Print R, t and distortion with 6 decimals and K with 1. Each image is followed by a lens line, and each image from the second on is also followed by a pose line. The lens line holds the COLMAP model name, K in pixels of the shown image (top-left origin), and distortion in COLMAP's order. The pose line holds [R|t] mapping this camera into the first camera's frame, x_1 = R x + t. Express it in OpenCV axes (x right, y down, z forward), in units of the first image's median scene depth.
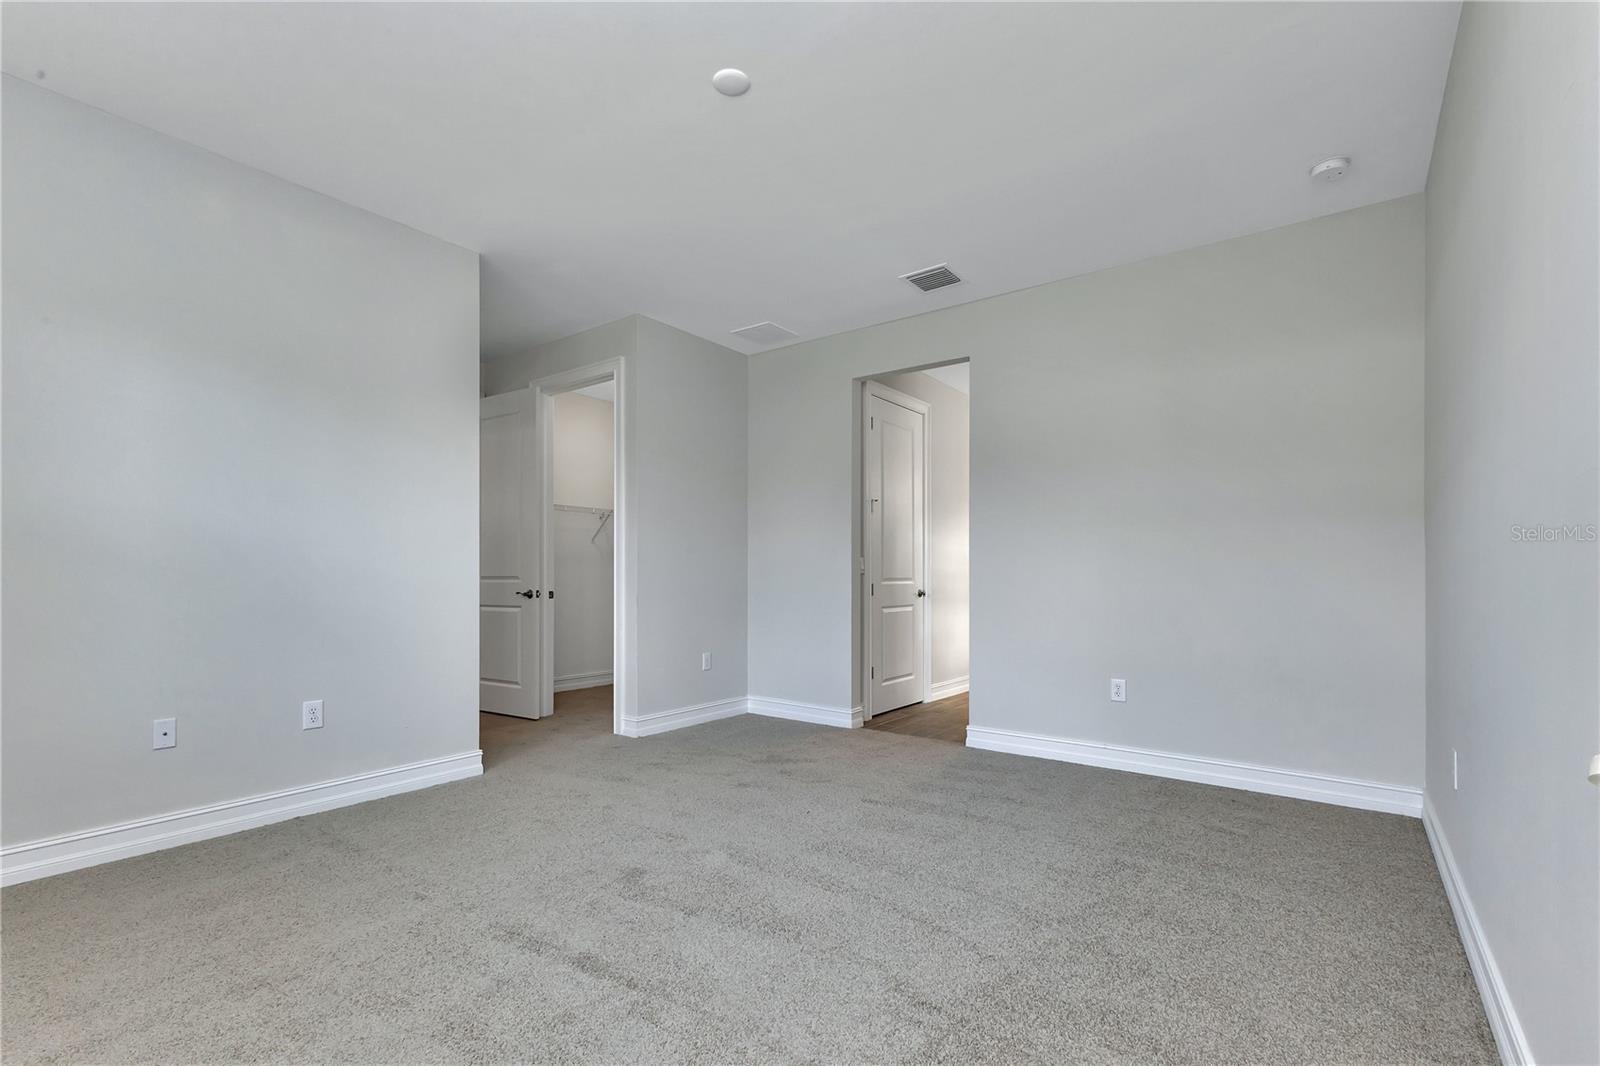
lens RADIAL K [[724.7, 0, 801.1], [0, 724.7, 549.0], [0, 0, 1]] dist [-0.004596, 0.002117]
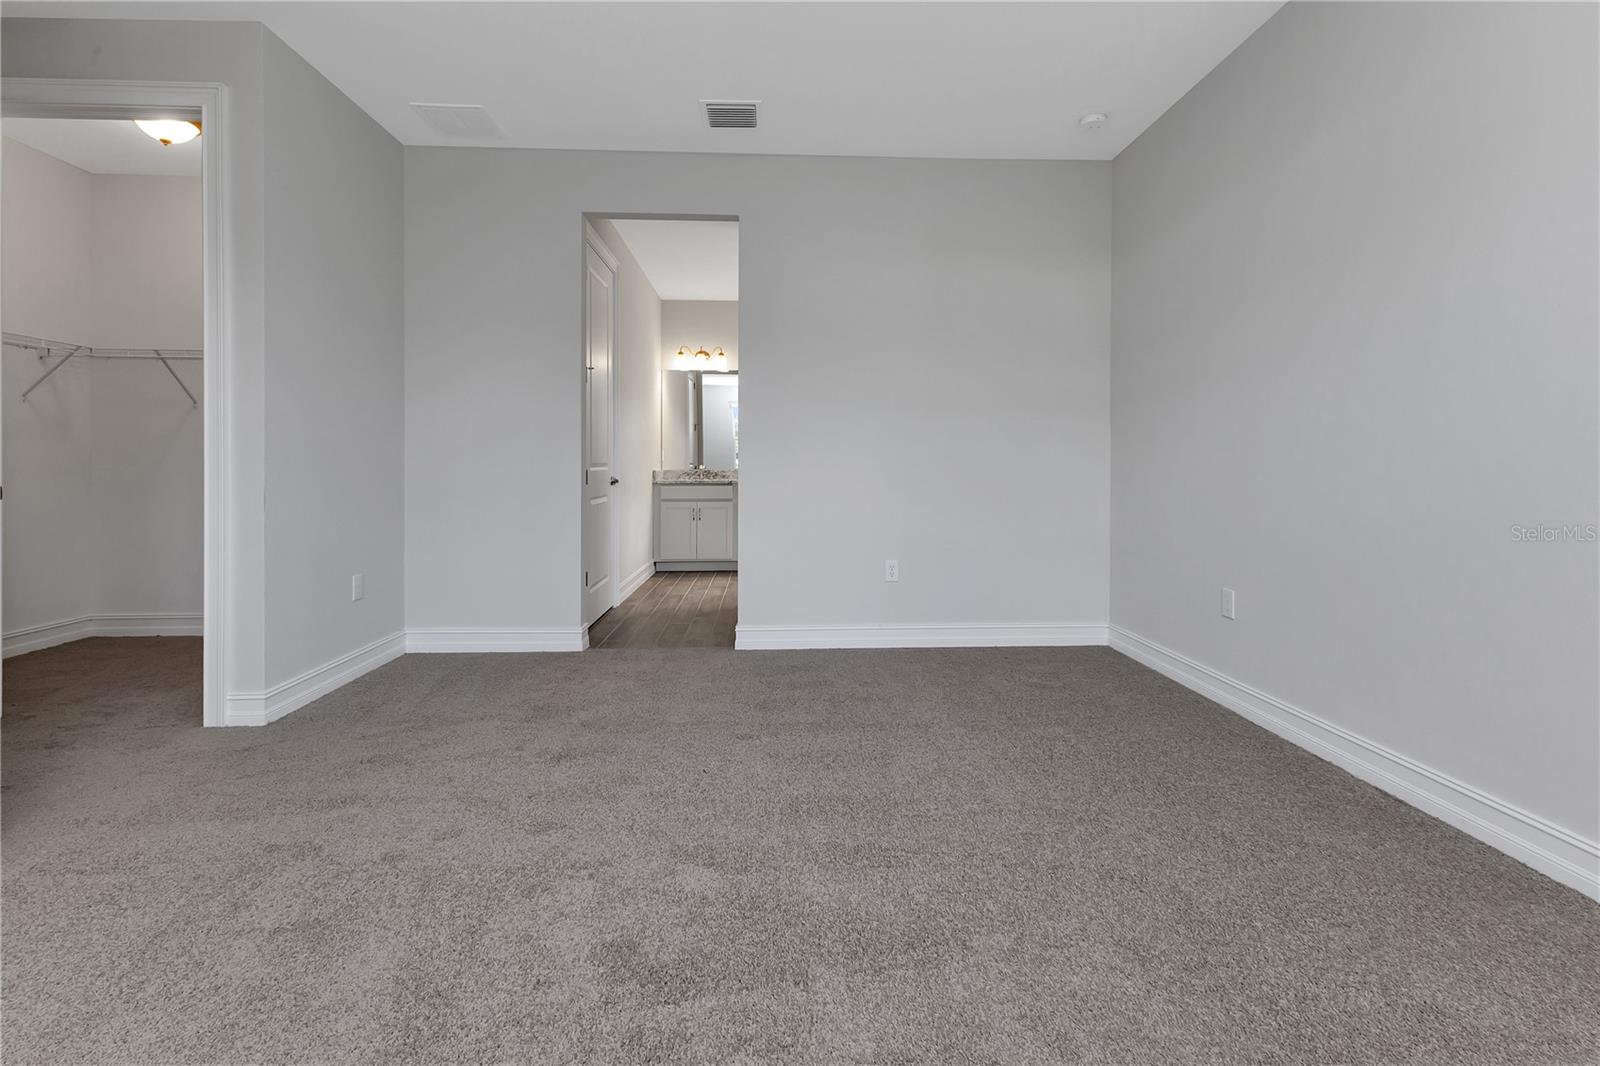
lens RADIAL K [[720.9, 0, 813.7], [0, 720.9, 451.5], [0, 0, 1]] dist [0.001871, 0.000009]
pose [[0.765661, 0.012433, 0.643124, -0.262500], [-0.023290, 0.999693, 0.008402, 0.016728], [-0.642823, -0.021411, 0.765716, 0.245015]]
